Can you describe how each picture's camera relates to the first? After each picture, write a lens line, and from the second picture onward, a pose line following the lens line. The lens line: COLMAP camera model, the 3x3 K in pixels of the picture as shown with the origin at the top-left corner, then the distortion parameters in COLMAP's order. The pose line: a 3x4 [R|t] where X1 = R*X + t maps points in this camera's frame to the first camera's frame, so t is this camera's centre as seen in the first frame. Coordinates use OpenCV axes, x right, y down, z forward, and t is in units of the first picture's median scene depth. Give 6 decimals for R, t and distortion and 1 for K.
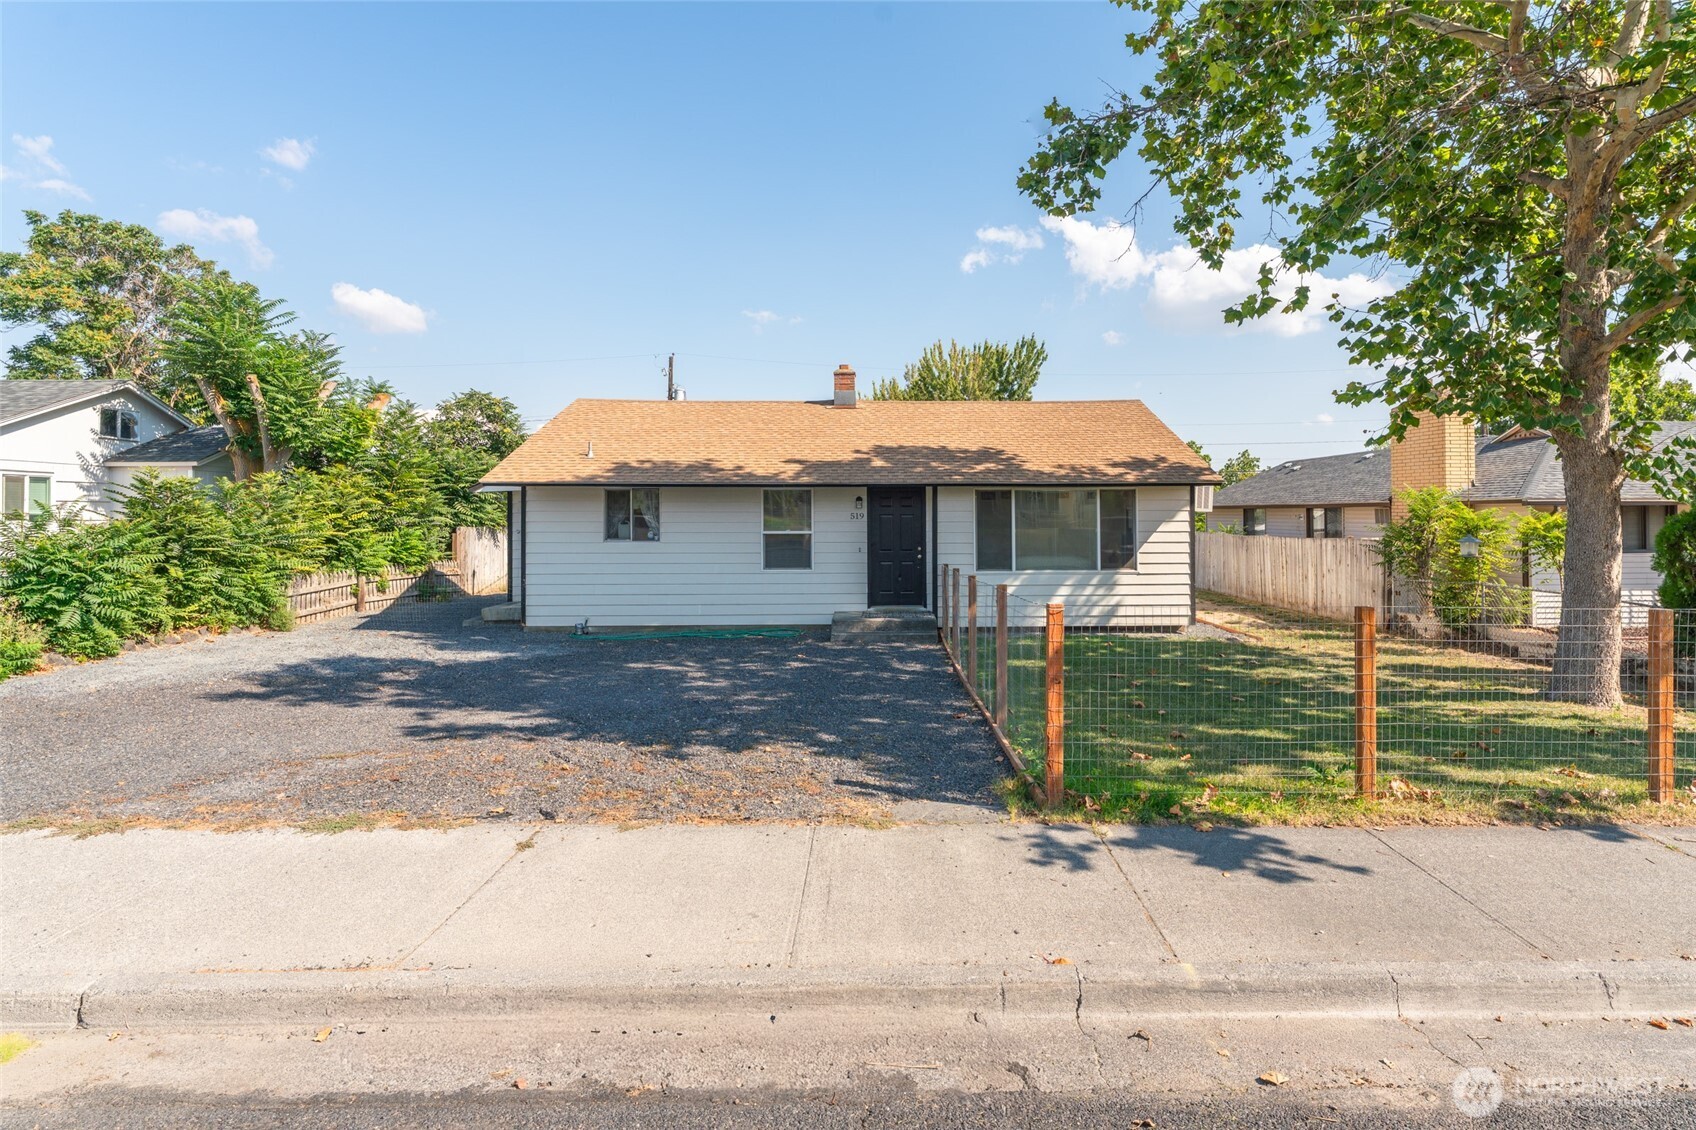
lens RADIAL K [[857.6, 0, 922.1], [0, 857.6, 504.2], [0, 0, 1]] dist [-0.000382, 0.000239]
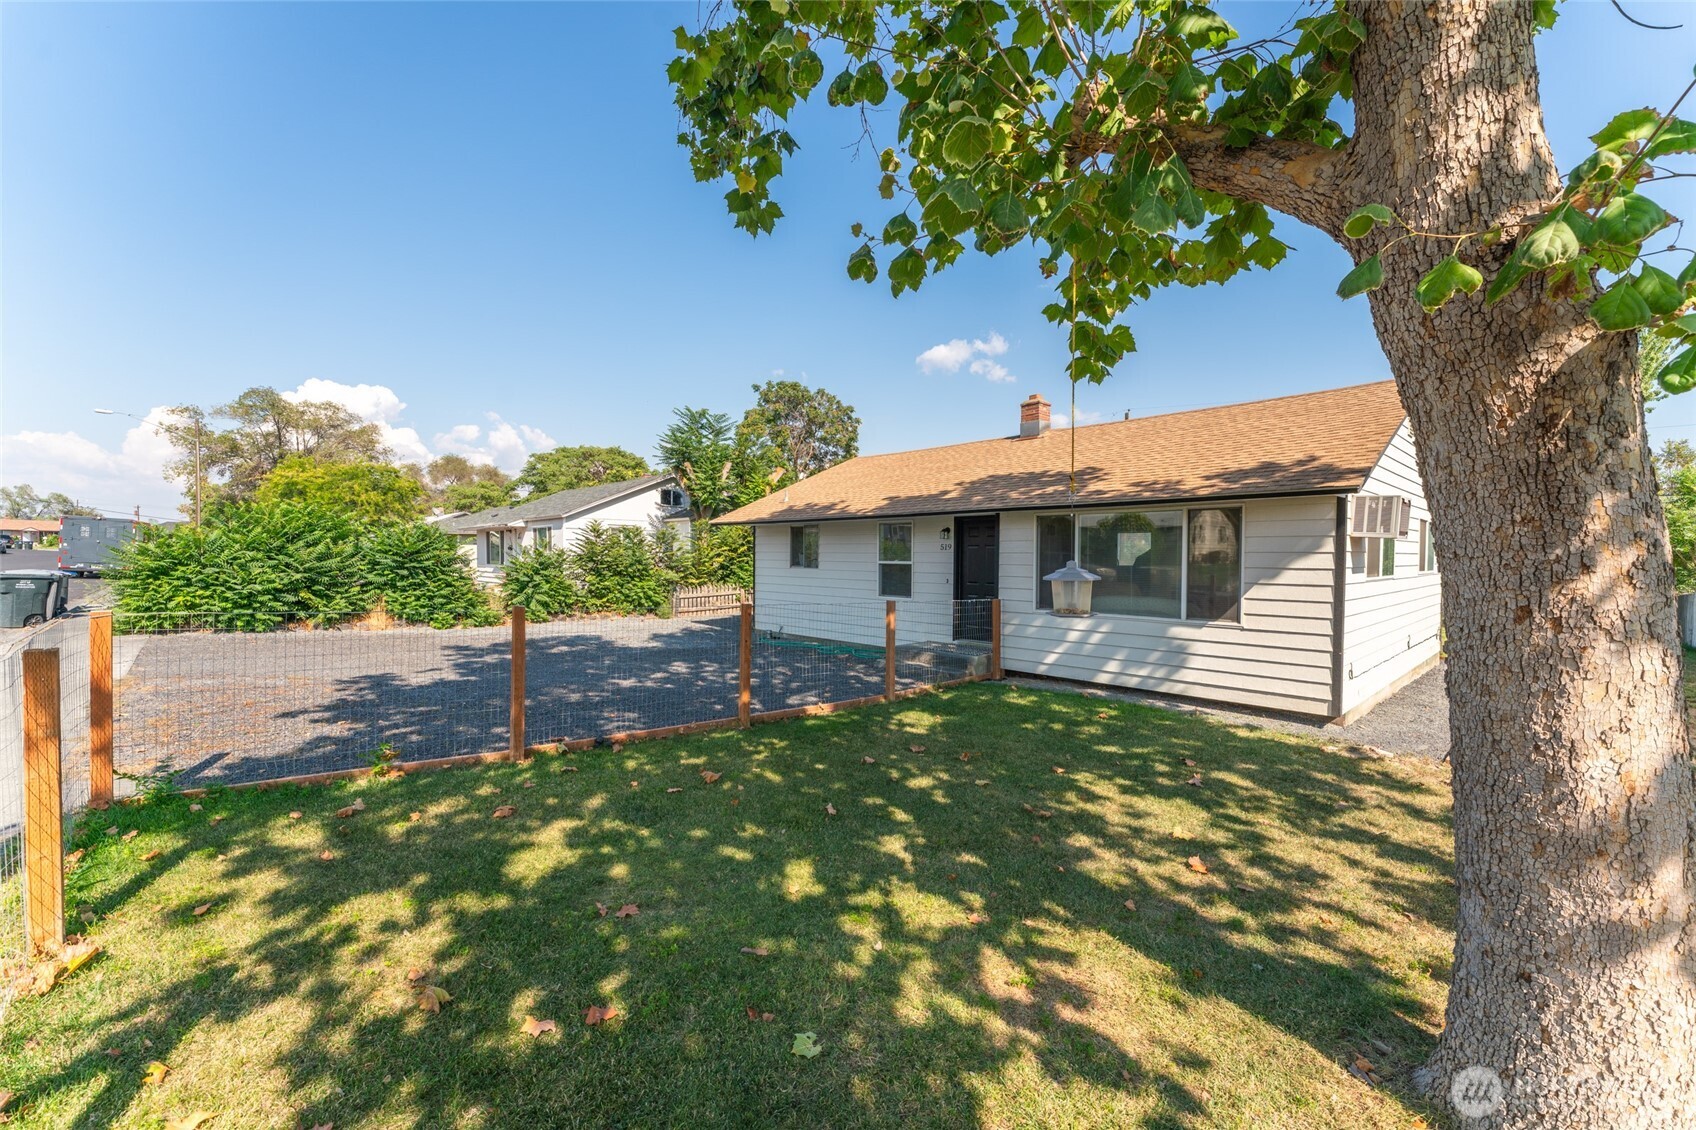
lens RADIAL K [[690.4, 0, 848.0], [0, 690.4, 565.0], [0, 0, 1]] dist [0.002496, 0.000165]
pose [[0.661866, 0.016285, -0.749446, 0.453621], [0.001335, 0.999737, 0.022902, 0.016379], [0.749621, -0.016158, 0.661670, 0.390482]]
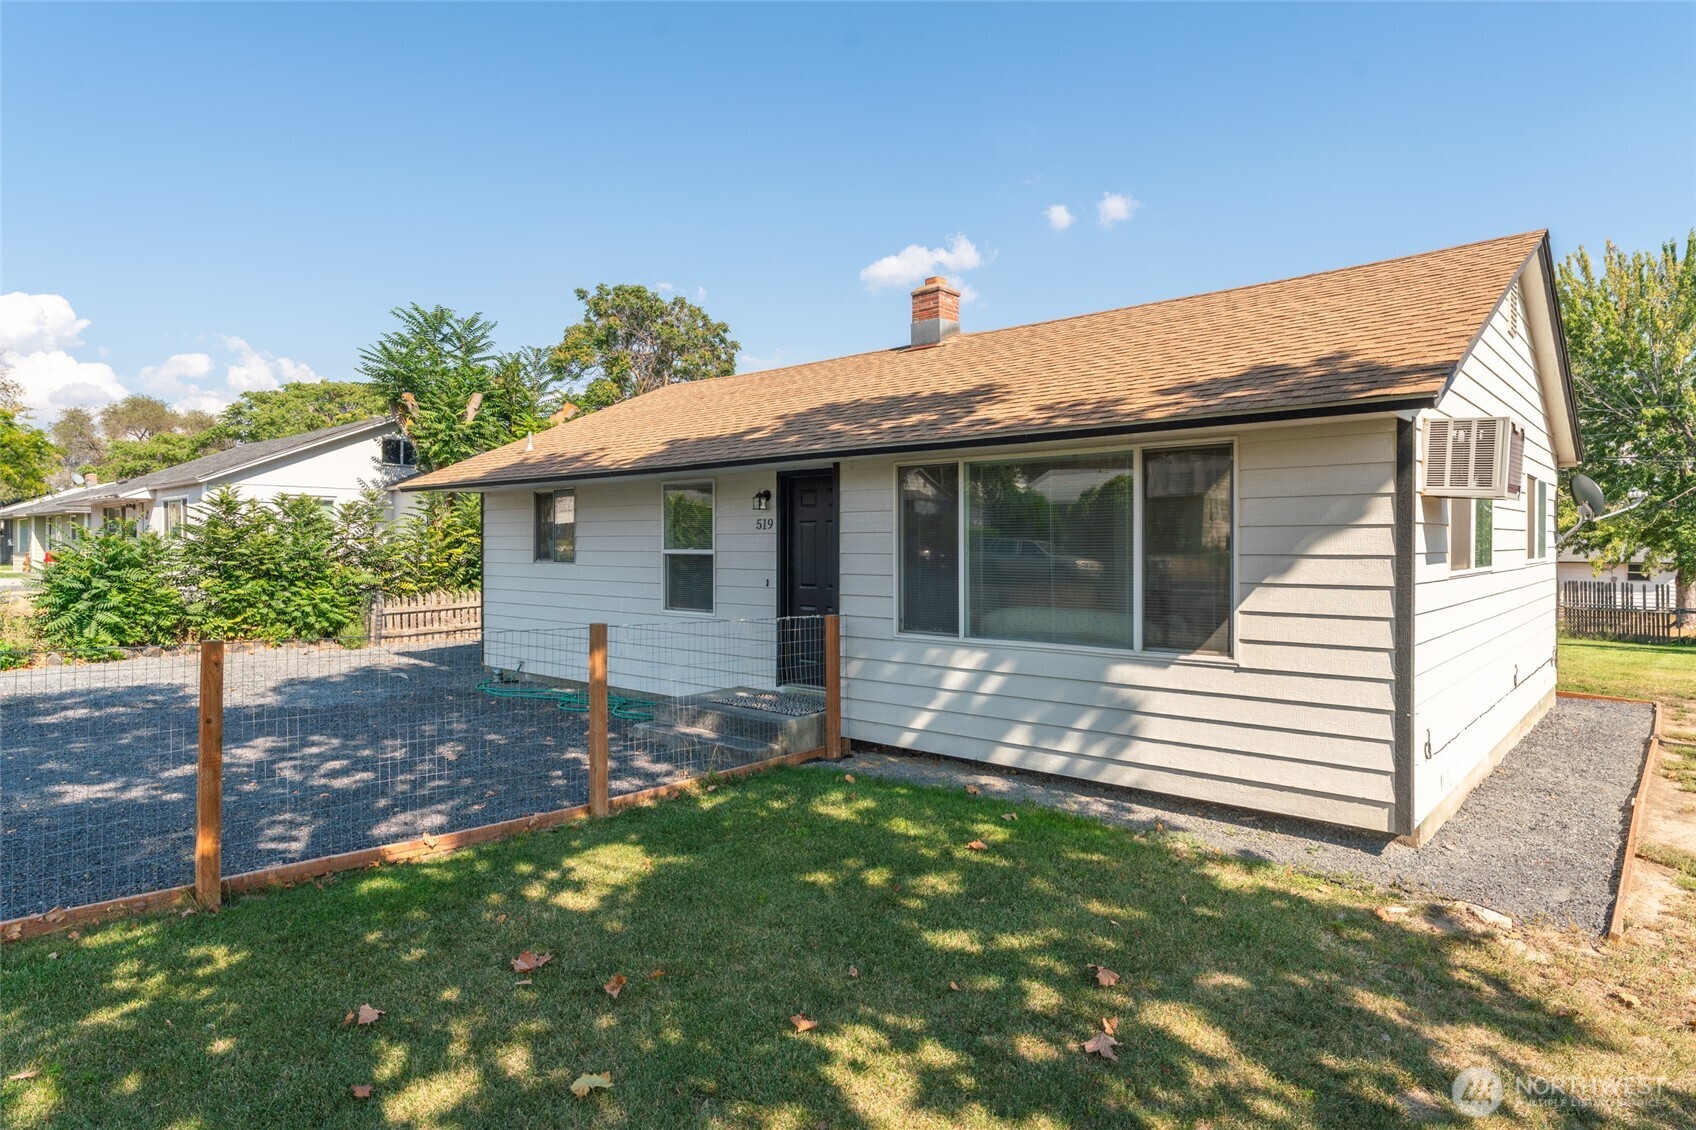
lens RADIAL K [[968.7, 0, 842.6], [0, 968.7, 539.5], [0, 0, 1]] dist [0.003788, 0.000564]
pose [[0.727933, -0.002000, -0.685645, 0.412716], [0.007846, 0.999955, 0.005412, 0.021247], [0.685603, -0.009319, 0.727916, 0.569033]]
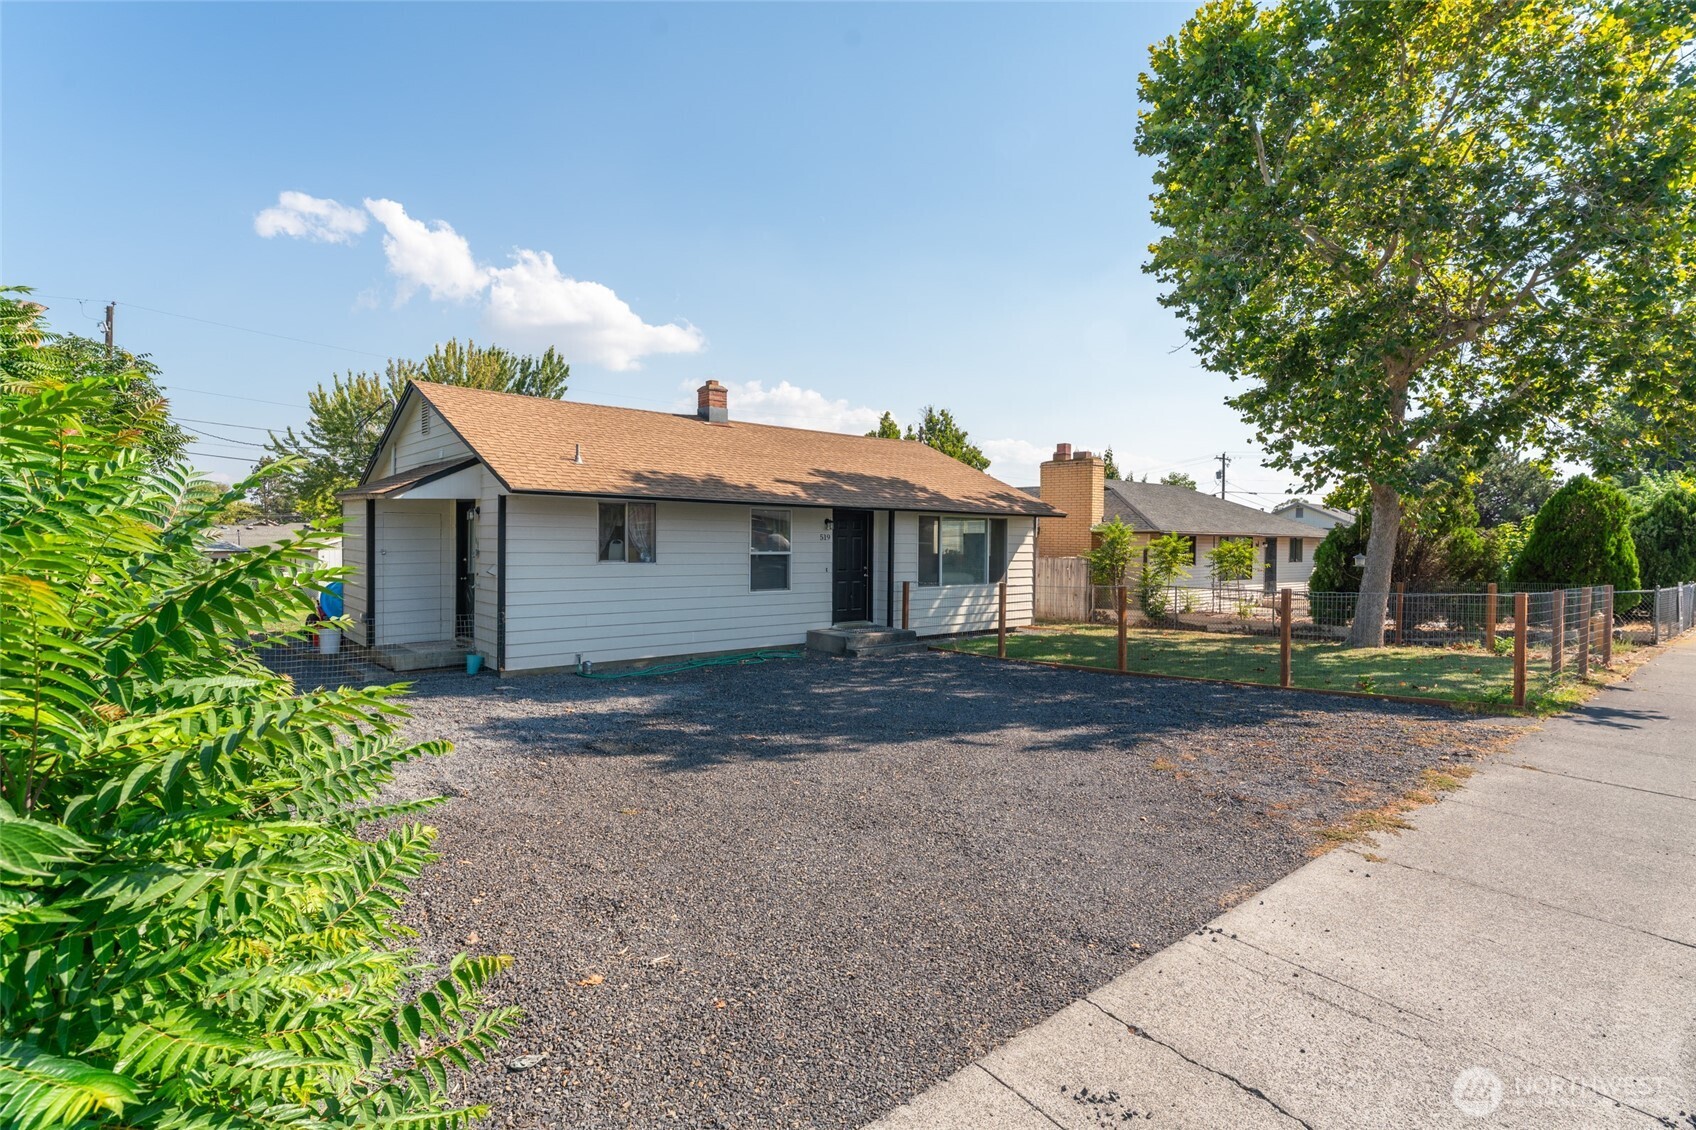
lens RADIAL K [[858.4, 0, 846.9], [0, 858.4, 540.9], [0, 0, 1]] dist [0.002684, 0.000361]
pose [[0.760082, 0.010370, 0.649744, -0.738235], [-0.017744, 0.999831, 0.004801, 0.012914], [-0.649585, -0.015178, 0.760138, 0.195868]]
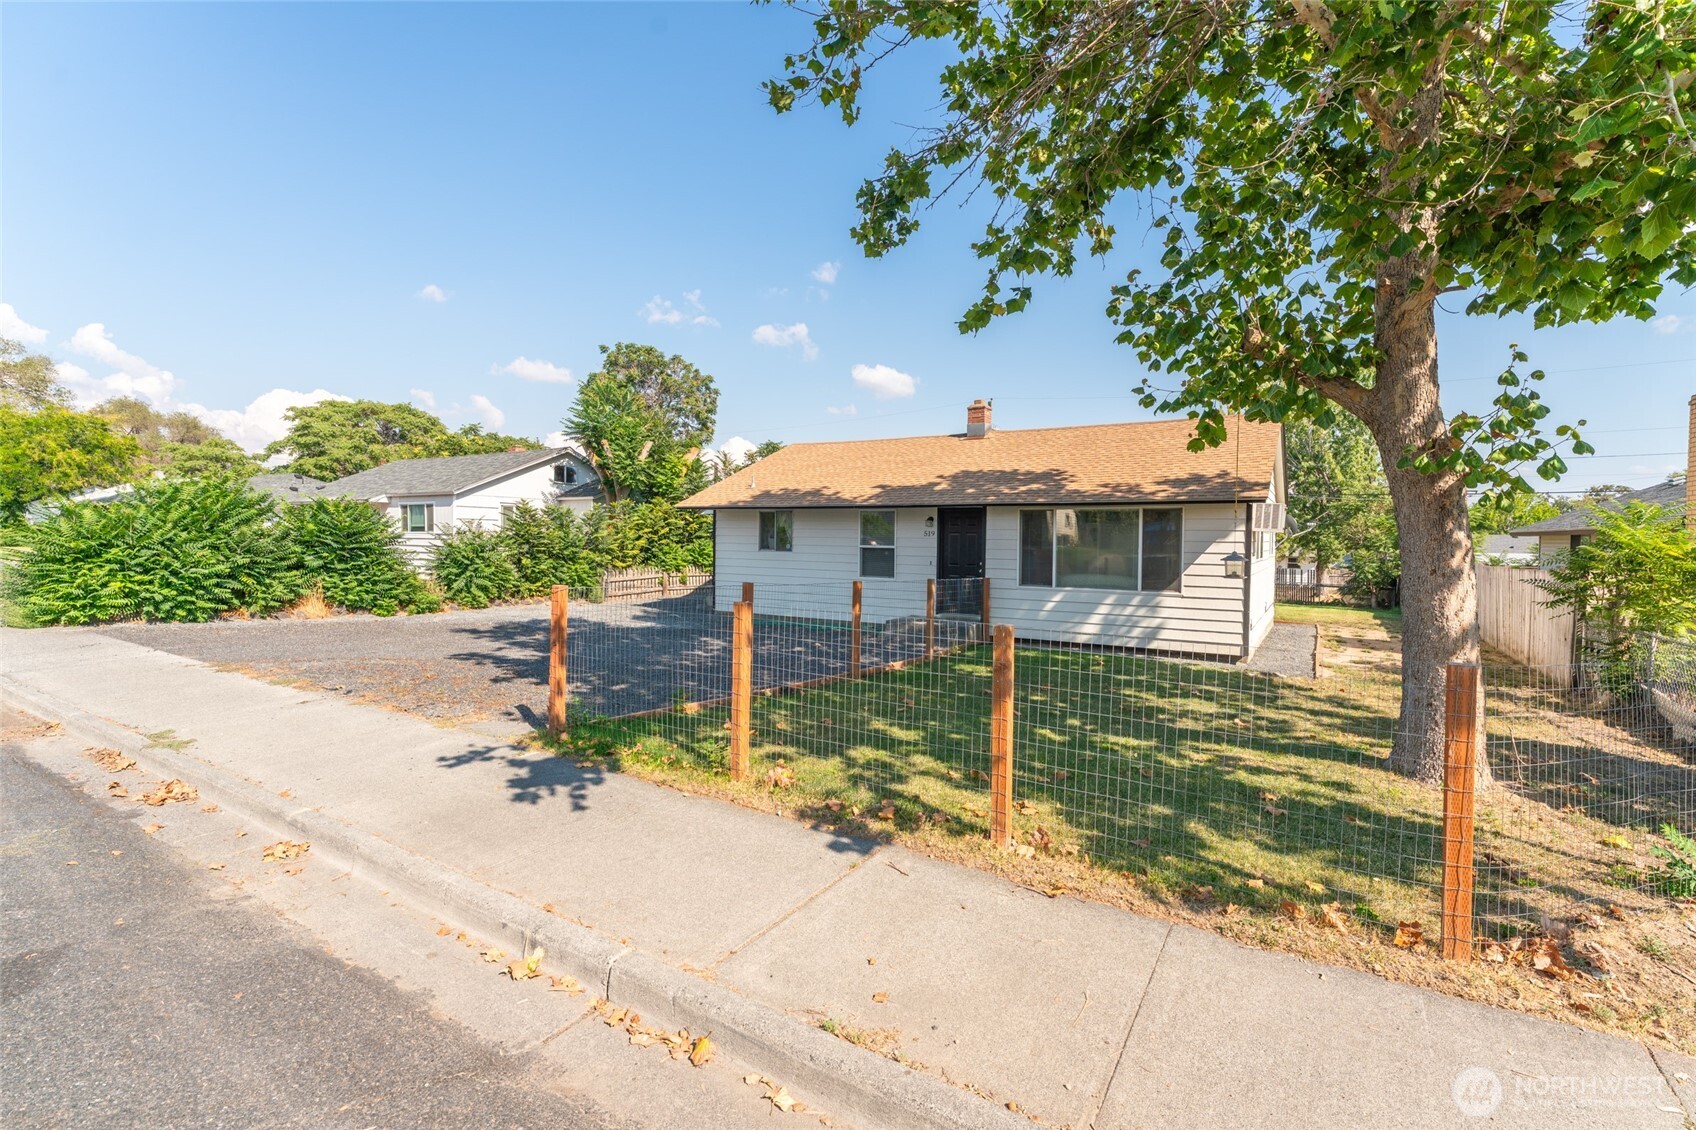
lens RADIAL K [[765.9, 0, 861.6], [0, 765.9, 549.0], [0, 0, 1]] dist [0.000008, 0.000041]
pose [[0.837458, 0.020499, -0.546116, 0.412486], [-0.007900, 0.999646, 0.025407, 0.009495], [0.546444, -0.016963, 0.837324, 0.094039]]
